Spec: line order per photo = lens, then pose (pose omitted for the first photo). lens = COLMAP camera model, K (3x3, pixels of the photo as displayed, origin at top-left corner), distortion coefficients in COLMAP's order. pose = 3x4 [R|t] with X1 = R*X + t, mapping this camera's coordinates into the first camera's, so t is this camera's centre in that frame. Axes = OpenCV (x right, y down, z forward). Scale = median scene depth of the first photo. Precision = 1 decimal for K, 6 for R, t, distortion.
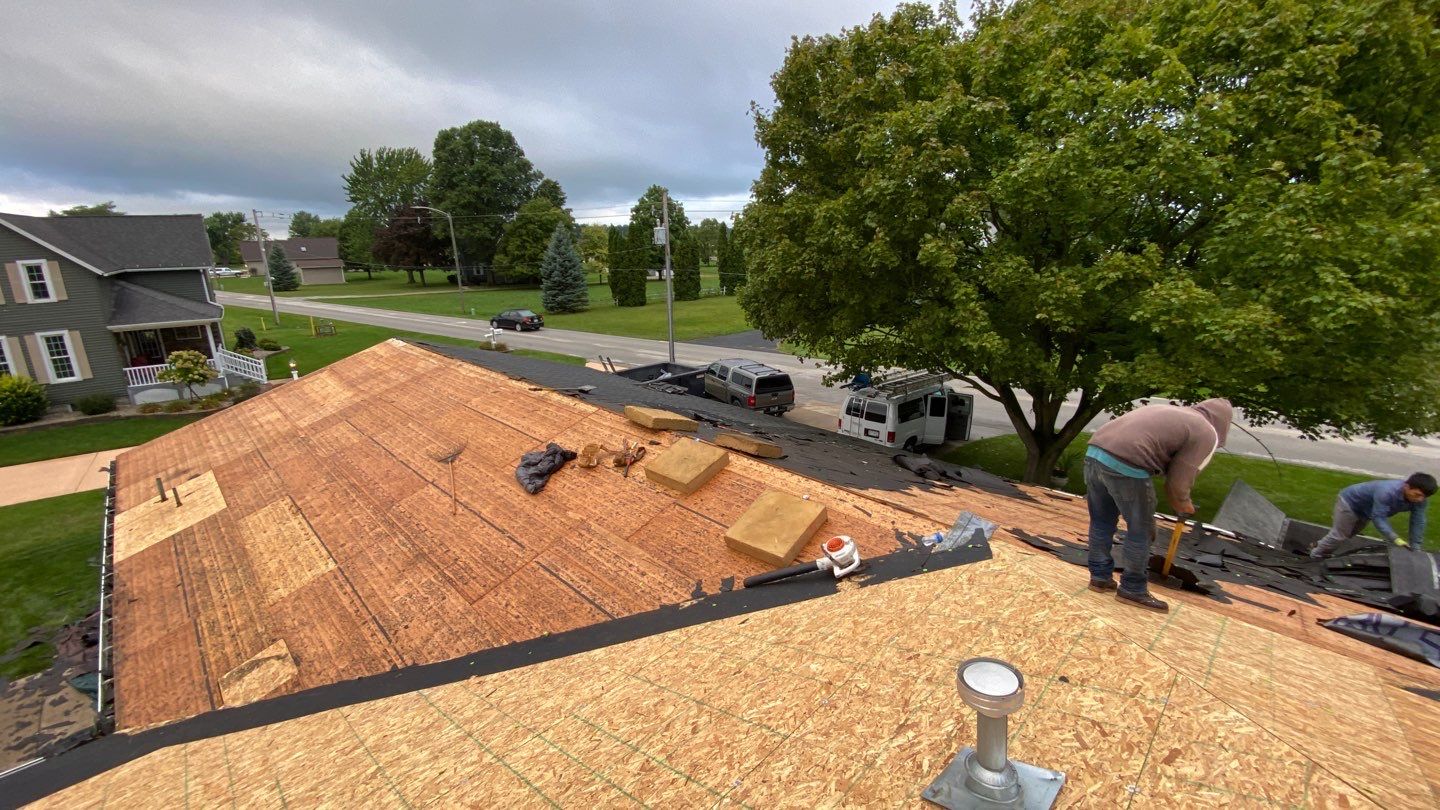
lens RADIAL K [[581.8, 0, 720.0], [0, 581.8, 405.0], [0, 0, 1]] dist [0.012750, -0.017916]
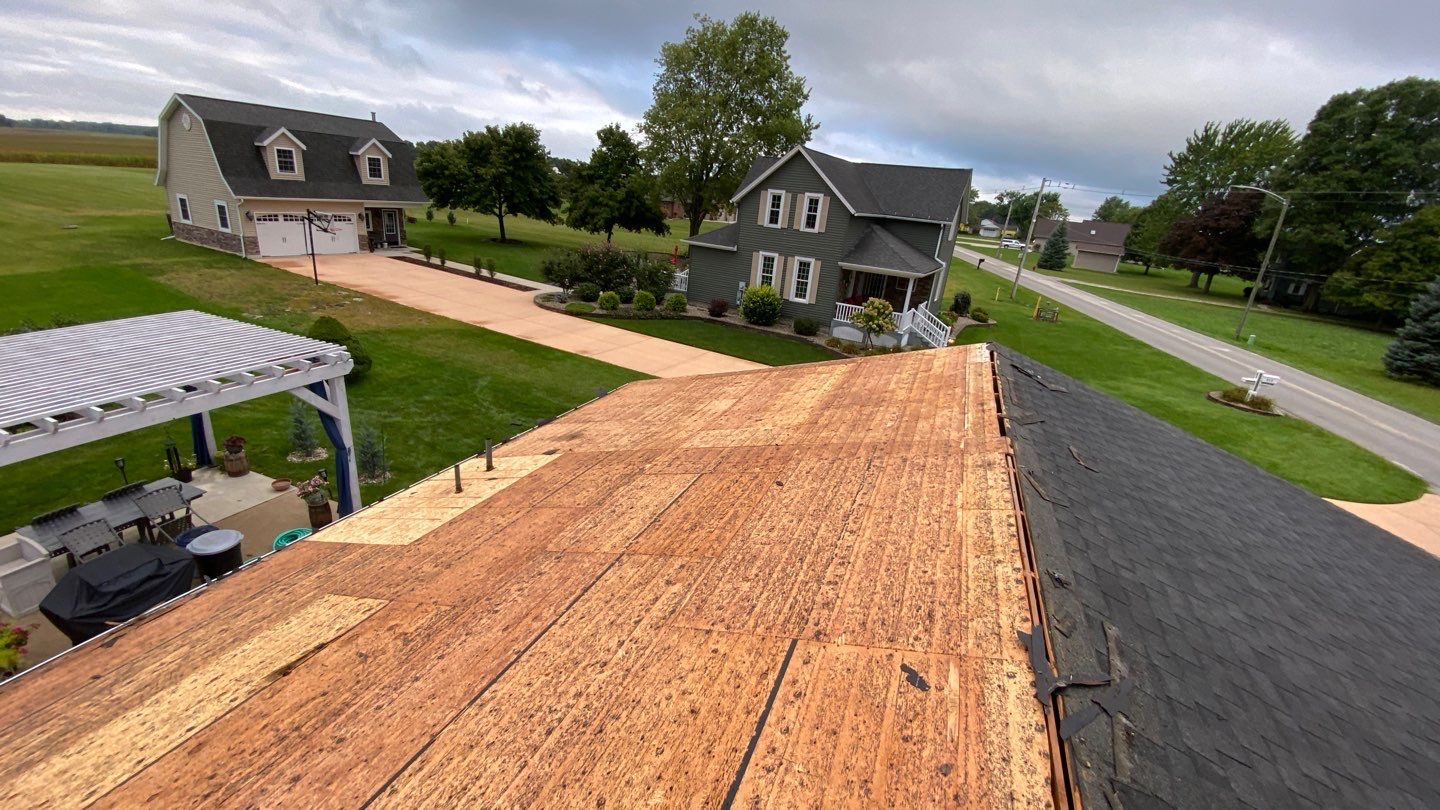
lens RADIAL K [[581.8, 0, 720.0], [0, 581.8, 405.0], [0, 0, 1]] dist [0.012750, -0.017916]
pose [[0.380427, 0.356728, -0.853241, -0.041294], [-0.345541, 0.910620, 0.226654, -0.022928], [0.857833, 0.208605, 0.469688, 0.128447]]
